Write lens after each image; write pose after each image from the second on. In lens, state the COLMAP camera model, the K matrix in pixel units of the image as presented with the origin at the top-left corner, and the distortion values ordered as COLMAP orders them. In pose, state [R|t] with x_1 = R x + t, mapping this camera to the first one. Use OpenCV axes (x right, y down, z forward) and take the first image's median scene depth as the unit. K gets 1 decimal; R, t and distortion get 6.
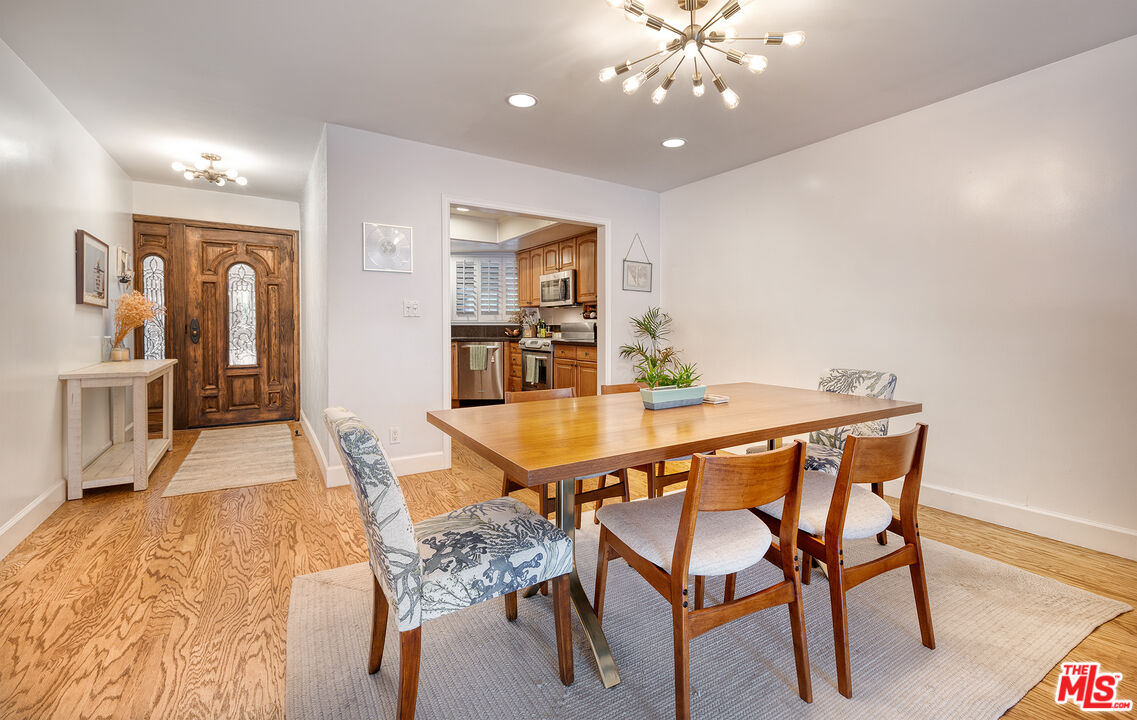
lens RADIAL K [[482.4, 0, 573.3], [0, 482.4, 330.3], [0, 0, 1]] dist [0.001657, 0.000087]
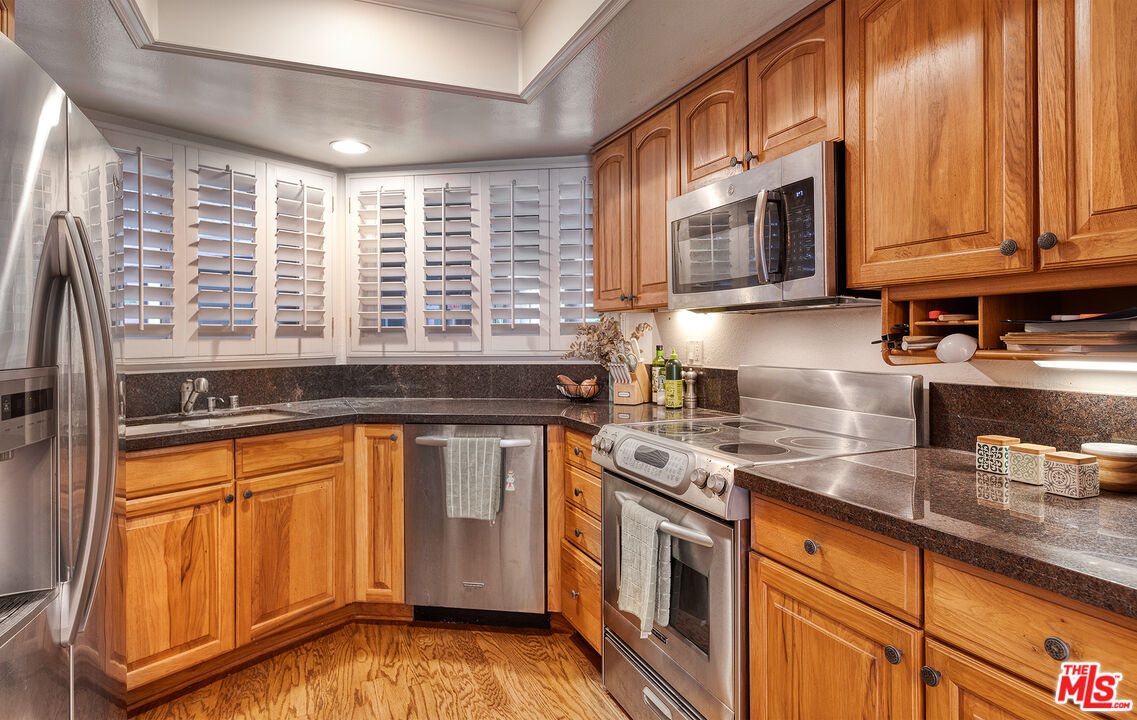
lens RADIAL K [[635.4, 0, 568.8], [0, 635.4, 337.8], [0, 0, 1]] dist [0.000444, -0.000056]
pose [[0.984527, -0.005759, -0.175138, -0.073156], [0.004878, 0.999973, -0.005460, -0.037691], [0.175164, 0.004521, 0.984529, 0.750604]]
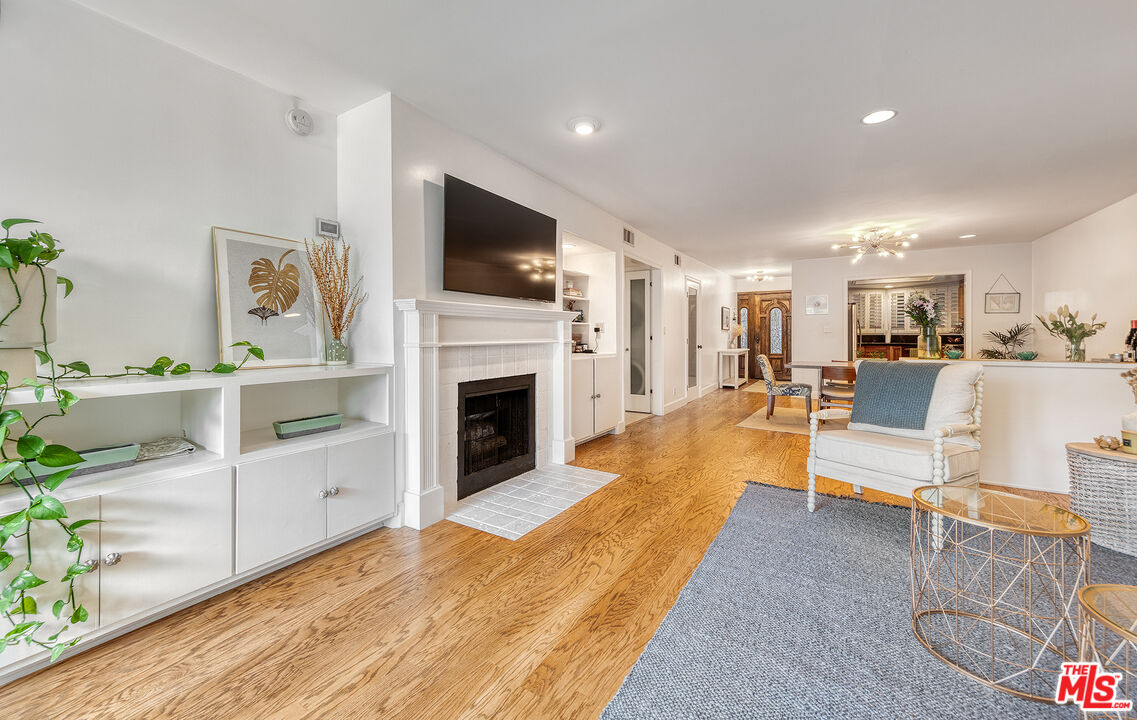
lens RADIAL K [[438.5, 0, 560.2], [0, 438.5, 338.4], [0, 0, 1]] dist [0.002291, -0.000015]
pose [[0.417335, 0.006106, -0.908732, 0.734167], [-0.004382, 0.999979, 0.004706, -0.002613], [0.908742, 0.002018, 0.417353, -0.745720]]
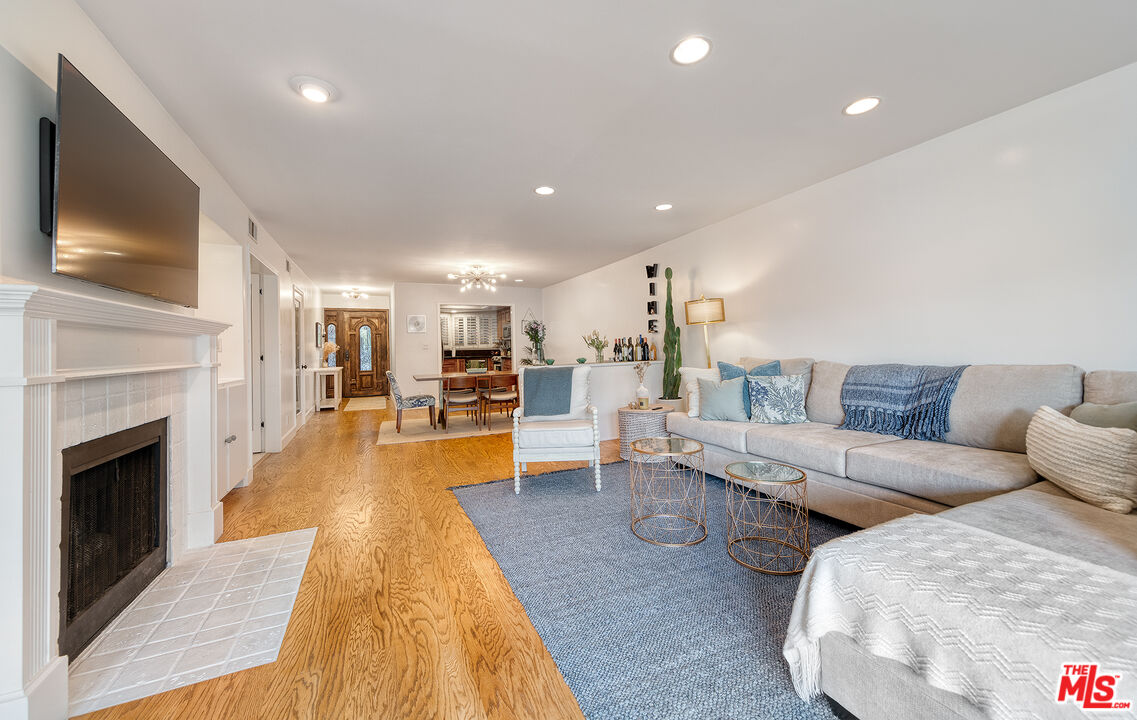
lens RADIAL K [[431.9, 0, 573.2], [0, 431.9, 337.4], [0, 0, 1]] dist [0.000943, 0.000005]
pose [[0.990370, -0.024873, -0.136190, 0.554888], [0.021053, 0.999345, -0.029418, -0.002260], [0.136833, 0.026267, 0.990246, -0.873189]]
